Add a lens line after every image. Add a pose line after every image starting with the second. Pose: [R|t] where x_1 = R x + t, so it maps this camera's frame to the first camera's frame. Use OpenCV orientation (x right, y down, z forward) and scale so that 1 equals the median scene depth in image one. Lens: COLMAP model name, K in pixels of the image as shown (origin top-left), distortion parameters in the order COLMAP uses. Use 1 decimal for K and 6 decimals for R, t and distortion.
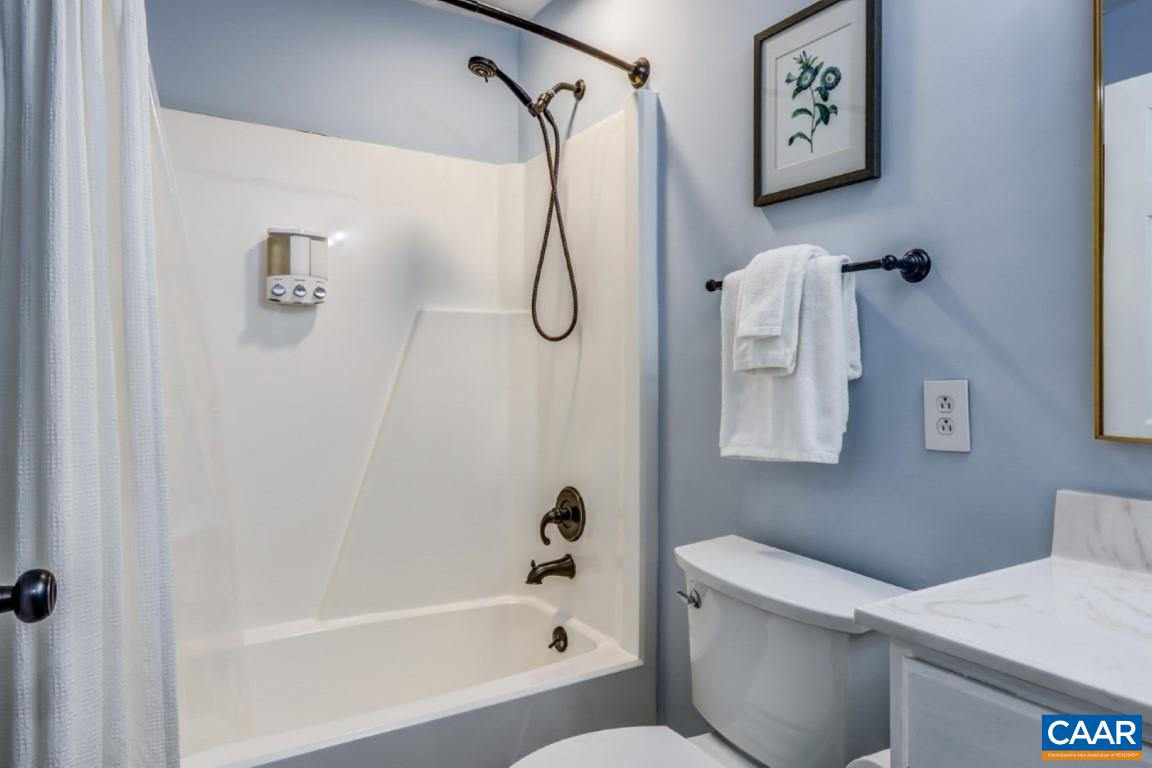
lens RADIAL K [[708.7, 0, 572.0], [0, 708.7, 372.2], [0, 0, 1]] dist [-0.001663, 0.001911]
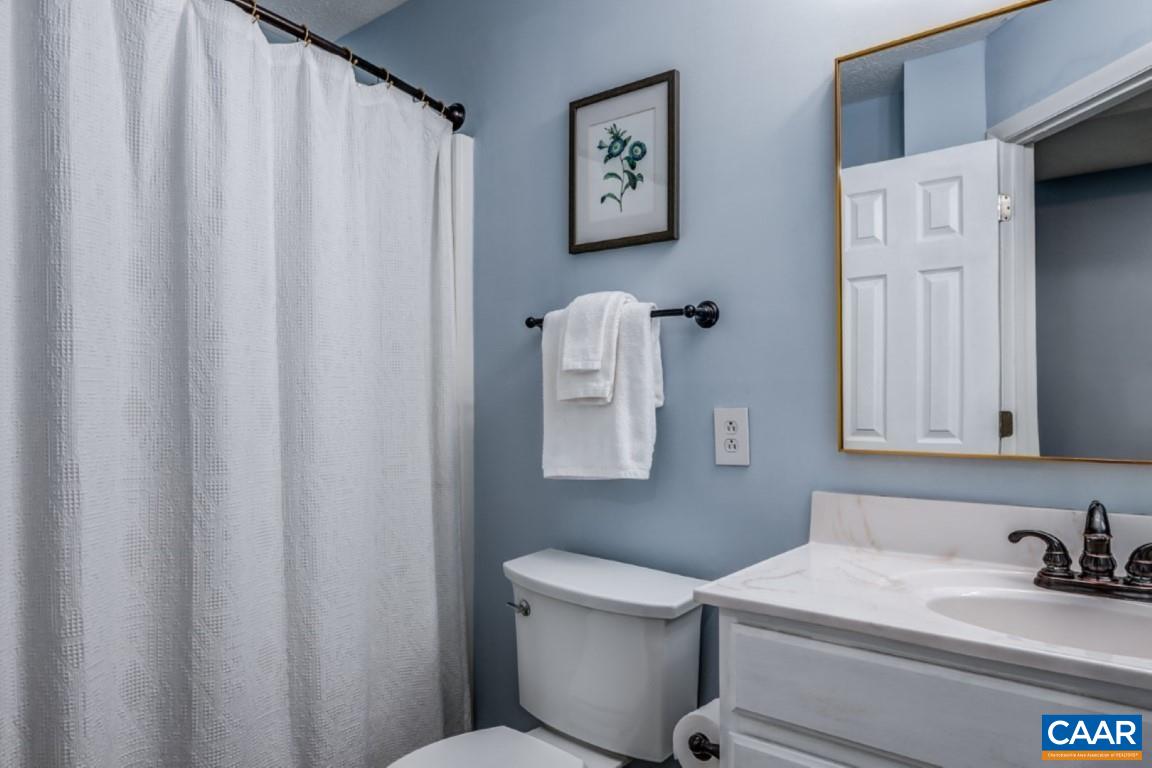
lens RADIAL K [[730.7, 0, 552.8], [0, 730.7, 389.4], [0, 0, 1]] dist [-0.000733, 0.000947]
pose [[0.945324, 0.004151, 0.326105, -0.163904], [0.000063, 0.999917, -0.012908, -0.004257], [-0.326132, 0.012223, 0.945245, -0.095195]]
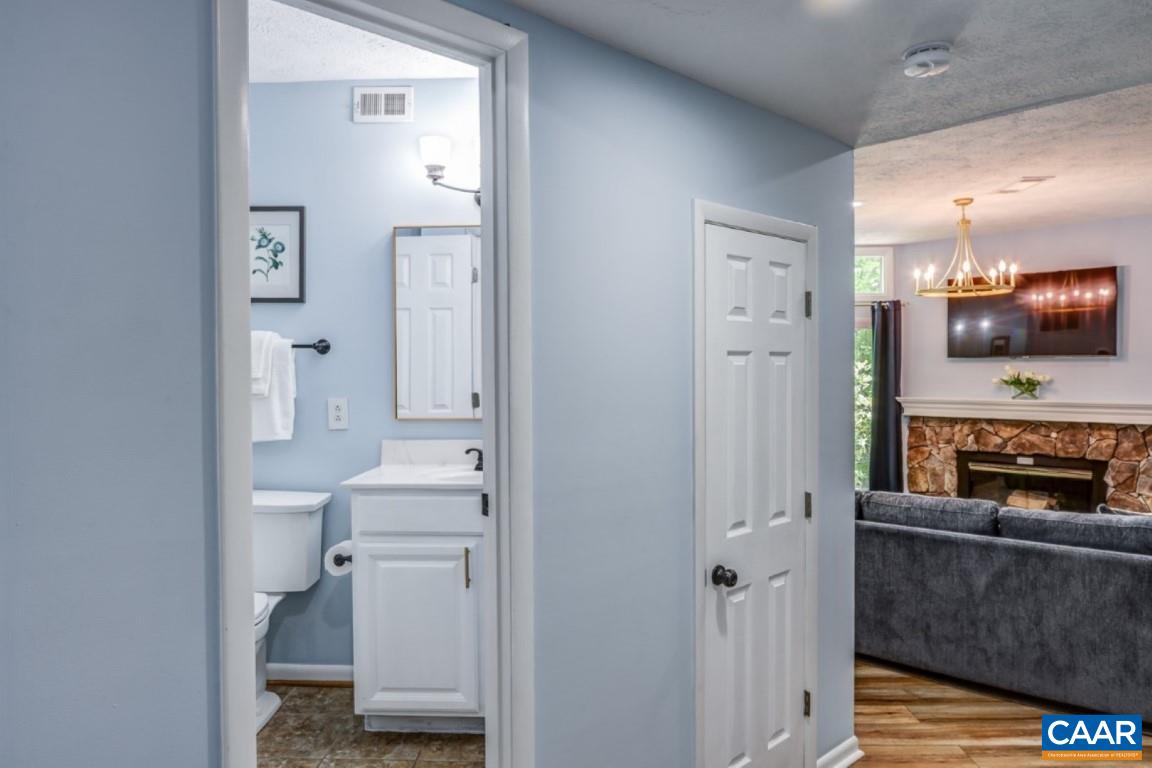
lens RADIAL K [[729.0, 0, 572.0], [0, 729.0, 380.1], [0, 0, 1]] dist [0.001149, 0.005332]
pose [[0.545702, -0.012491, 0.837886, -0.921008], [0.004148, 0.999917, 0.012205, -0.065366], [-0.837969, -0.003185, 0.545708, -0.819879]]
